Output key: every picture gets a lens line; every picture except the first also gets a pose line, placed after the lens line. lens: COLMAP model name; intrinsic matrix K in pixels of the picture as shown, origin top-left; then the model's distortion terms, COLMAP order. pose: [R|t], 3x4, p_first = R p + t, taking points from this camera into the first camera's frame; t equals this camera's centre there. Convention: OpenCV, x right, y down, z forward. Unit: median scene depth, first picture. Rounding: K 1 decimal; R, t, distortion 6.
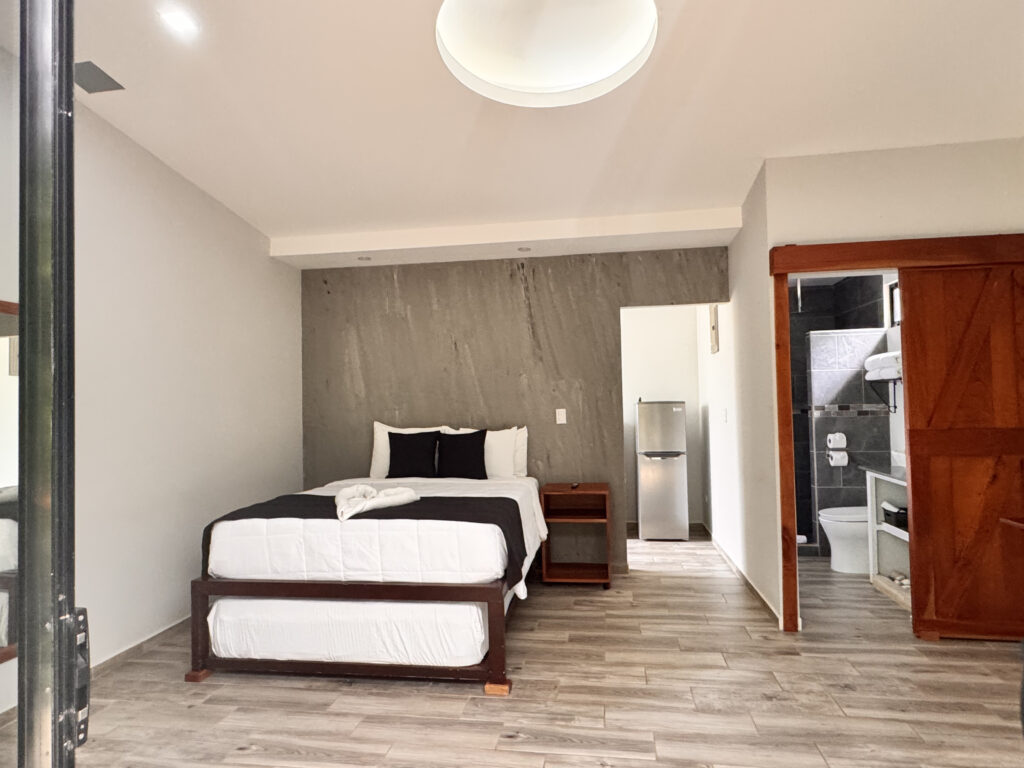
lens RADIAL K [[604.3, 0, 502.4], [0, 604.3, 383.3], [0, 0, 1]] dist [-0.001446, -0.001115]
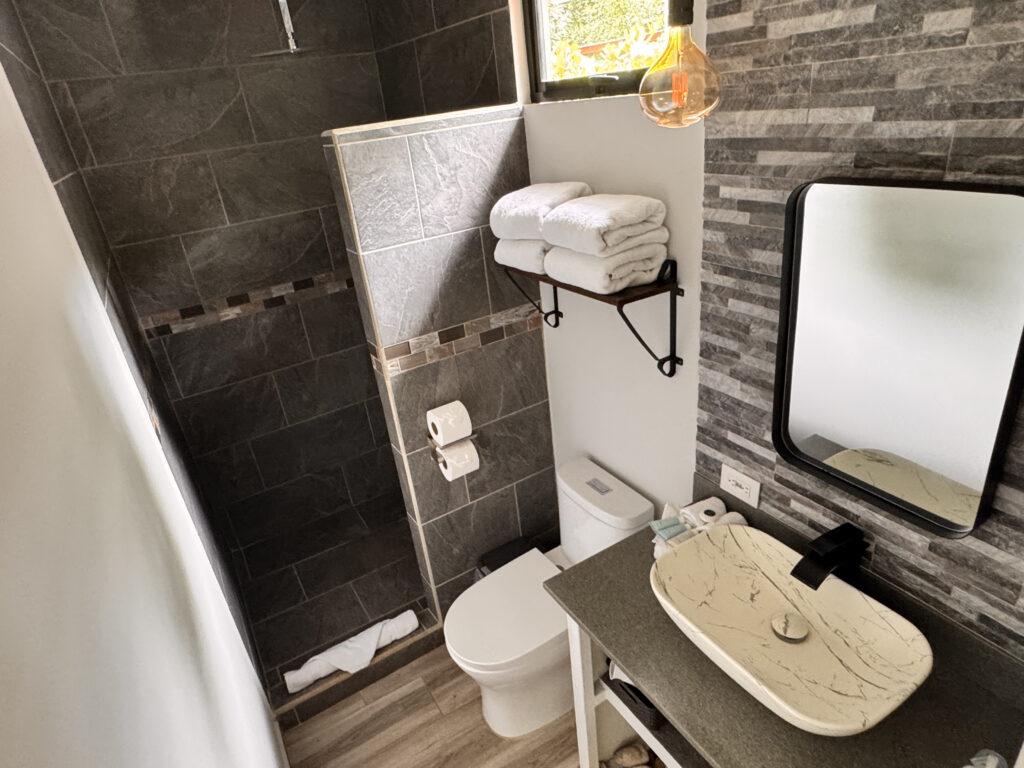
lens RADIAL K [[604.3, 0, 510.1], [0, 604.3, 384.2], [0, 0, 1]] dist [-0.001446, -0.001115]
pose [[0.746887, -0.338960, 0.572071, 0.361203], [0.079132, 0.899516, 0.429663, -0.095132], [-0.660225, -0.275640, 0.698659, 0.696356]]
